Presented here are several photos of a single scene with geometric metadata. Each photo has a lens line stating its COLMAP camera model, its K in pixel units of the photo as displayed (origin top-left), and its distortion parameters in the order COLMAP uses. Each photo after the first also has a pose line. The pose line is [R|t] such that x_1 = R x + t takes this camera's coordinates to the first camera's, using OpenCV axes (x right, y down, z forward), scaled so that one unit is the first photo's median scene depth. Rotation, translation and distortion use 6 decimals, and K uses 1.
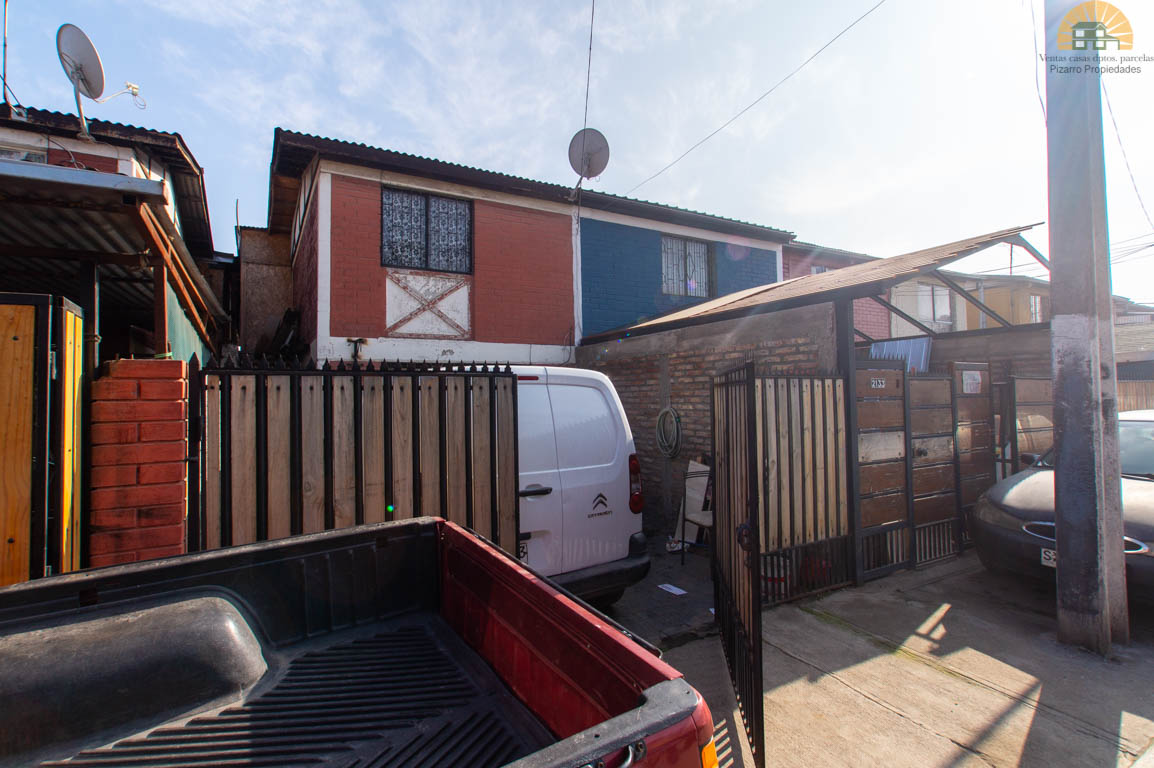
lens RADIAL K [[540.9, 0, 577.0], [0, 540.9, 384.0], [0, 0, 1]] dist [-0.000440, -0.000038]
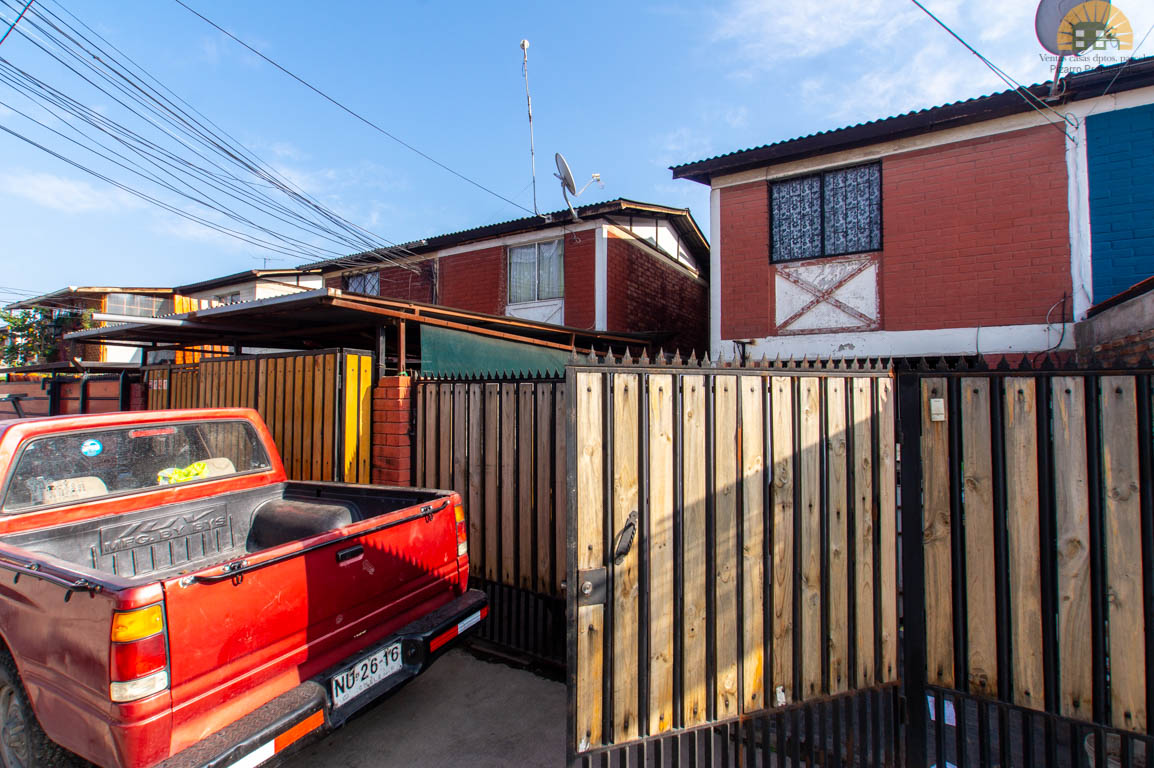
lens RADIAL K [[536.7, 0, 561.3], [0, 536.7, 389.1], [0, 0, 1]] dist [-0.000097, 0.002271]
pose [[0.491128, 0.003279, -0.871081, 0.293459], [0.009432, 0.999914, 0.009081, -0.003085], [0.871036, -0.012676, 0.491055, 0.180362]]
